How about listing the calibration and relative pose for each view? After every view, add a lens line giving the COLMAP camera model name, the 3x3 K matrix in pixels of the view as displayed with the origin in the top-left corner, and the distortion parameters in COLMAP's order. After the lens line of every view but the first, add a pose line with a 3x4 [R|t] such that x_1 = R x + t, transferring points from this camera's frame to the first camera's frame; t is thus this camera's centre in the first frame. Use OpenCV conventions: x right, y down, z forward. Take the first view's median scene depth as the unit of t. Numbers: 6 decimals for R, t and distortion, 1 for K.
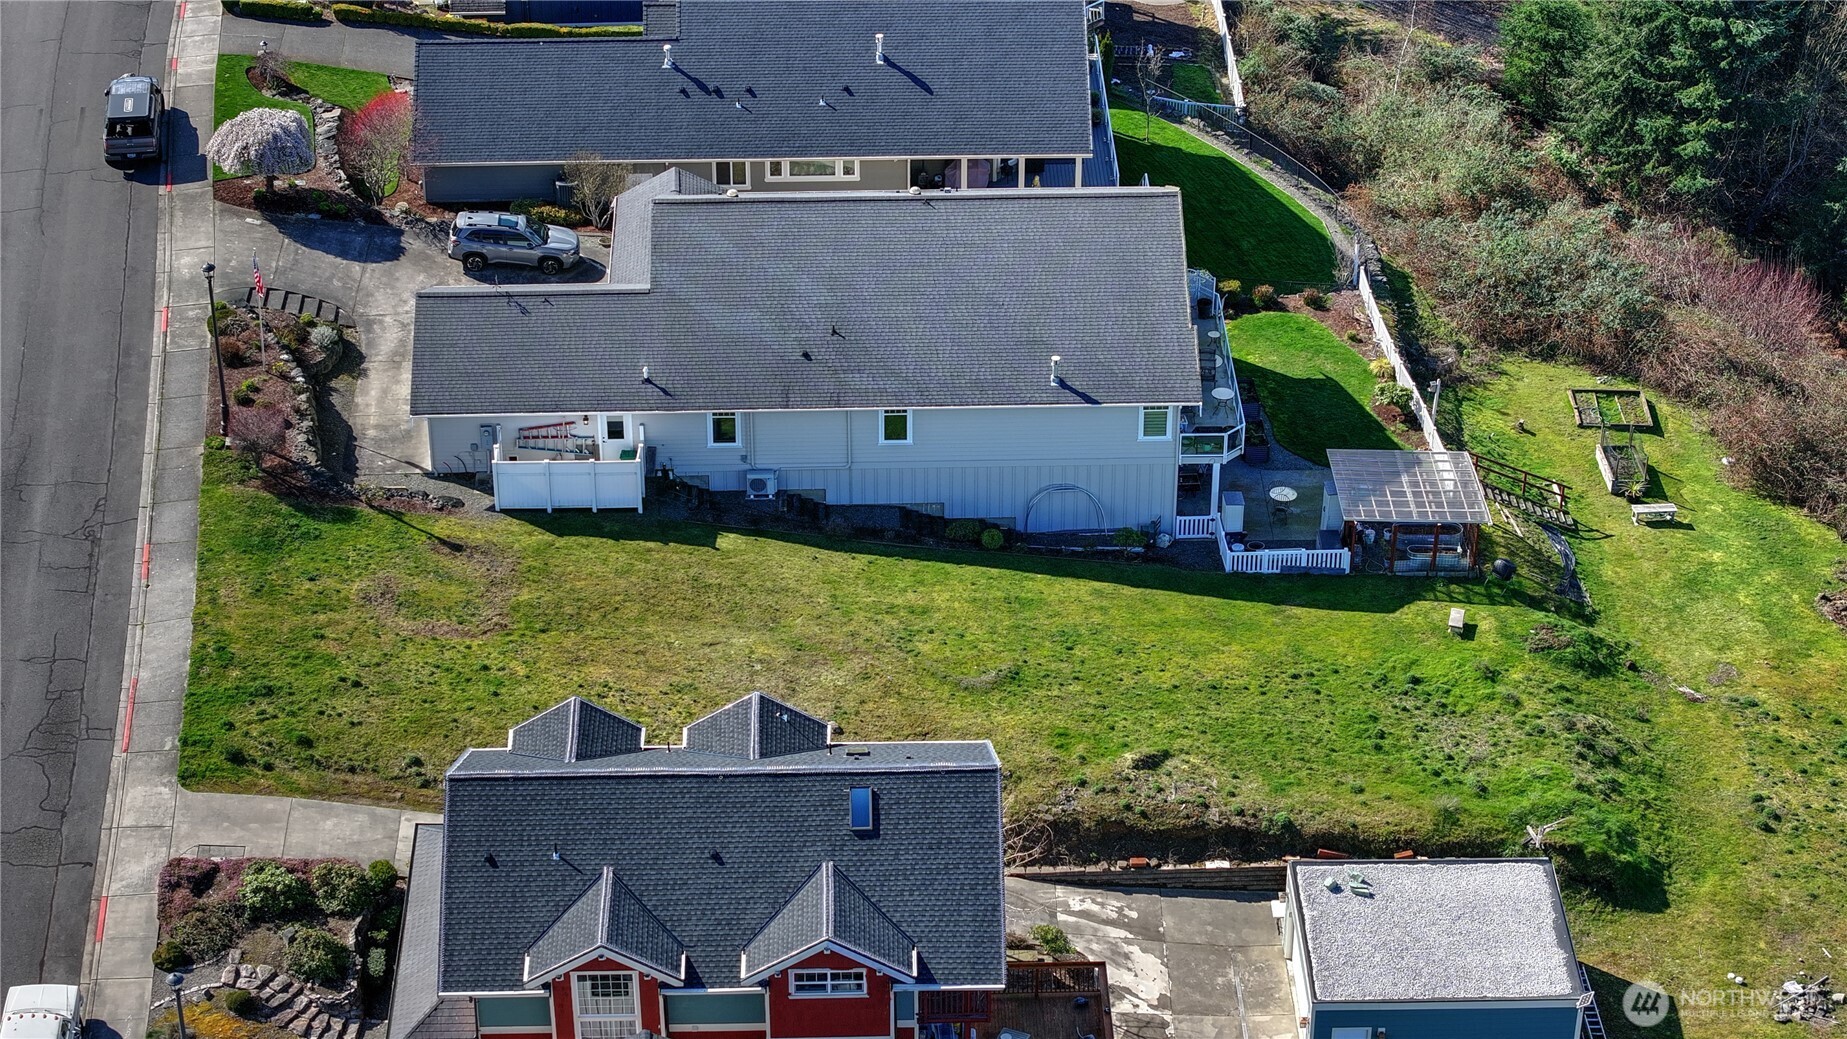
lens RADIAL K [[3719.5, 0, 923.5], [0, 3719.5, 519.5], [0, 0, 1]] dist [-0.242991, 1.270089]
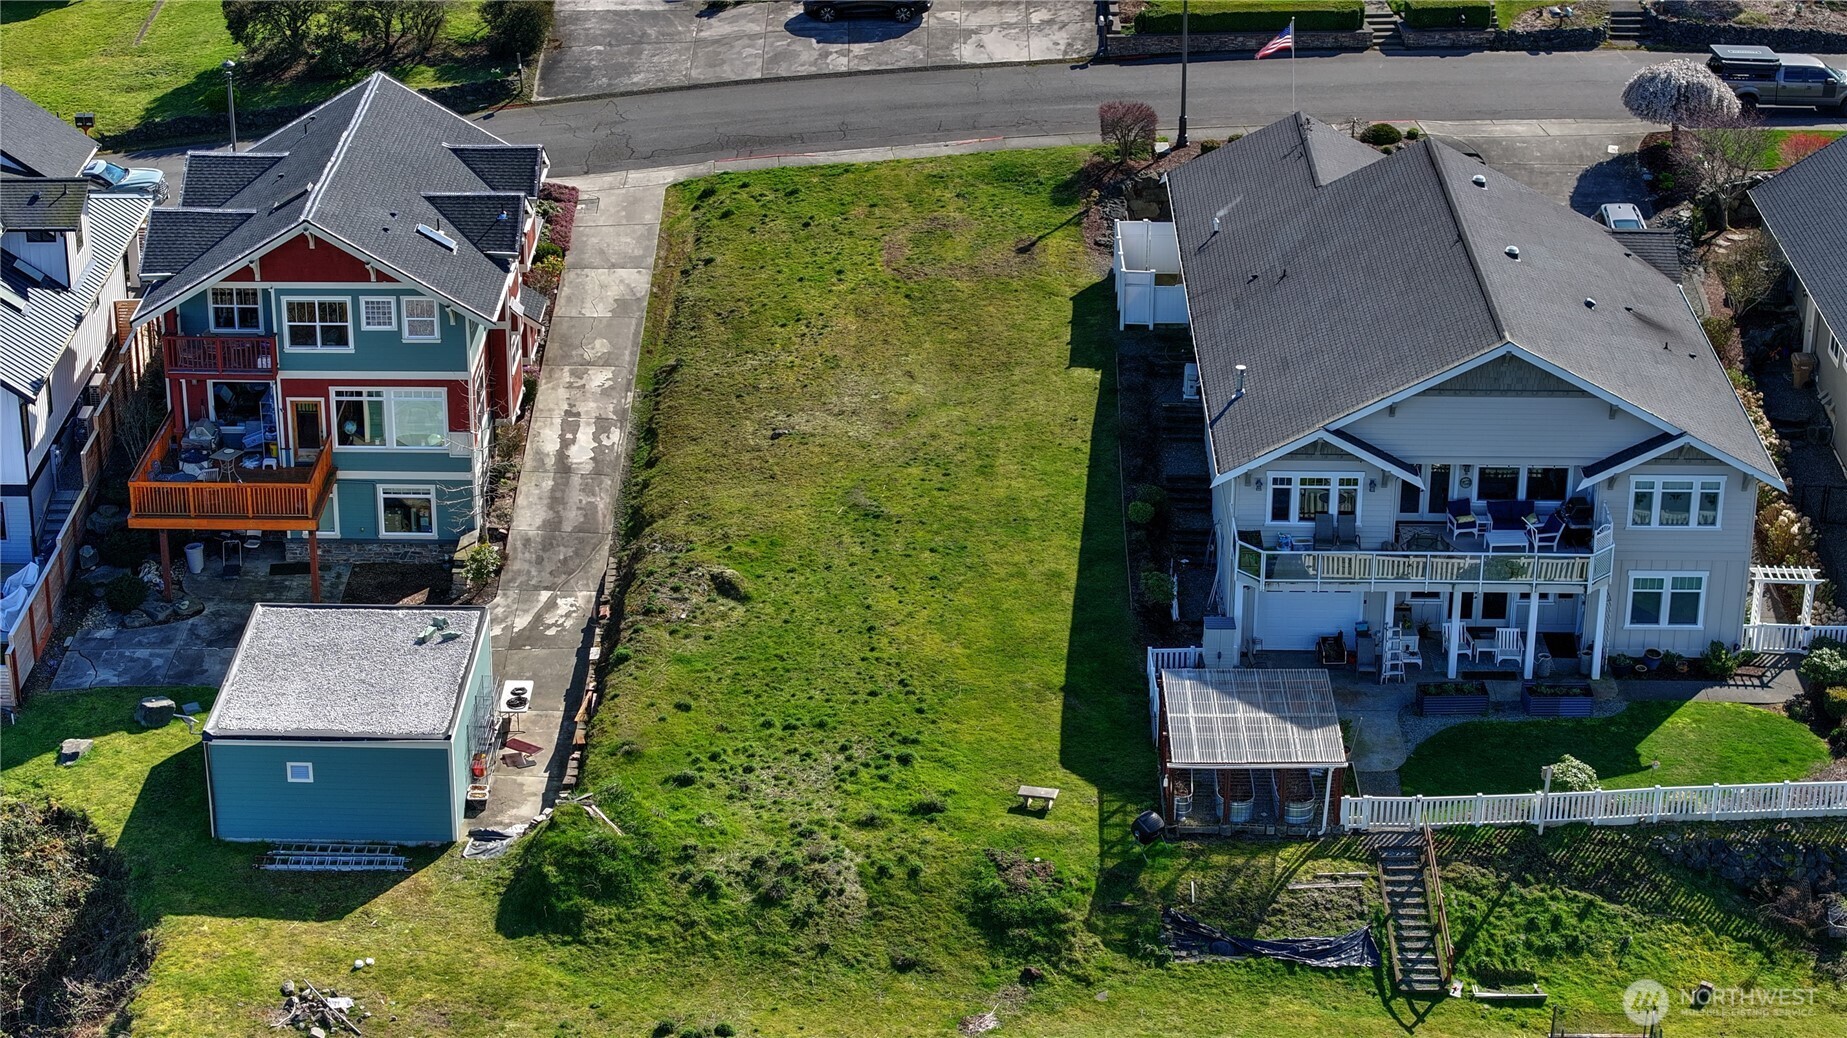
lens RADIAL K [[3719.5, 0, 923.5], [0, 3719.5, 519.0], [0, 0, 1]] dist [-0.242991, 1.270089]
pose [[-0.036930, 0.398567, -0.916396, 0.881778], [-0.545610, 0.760235, 0.352635, -0.293960], [0.837225, 0.513018, 0.189387, 0.845320]]
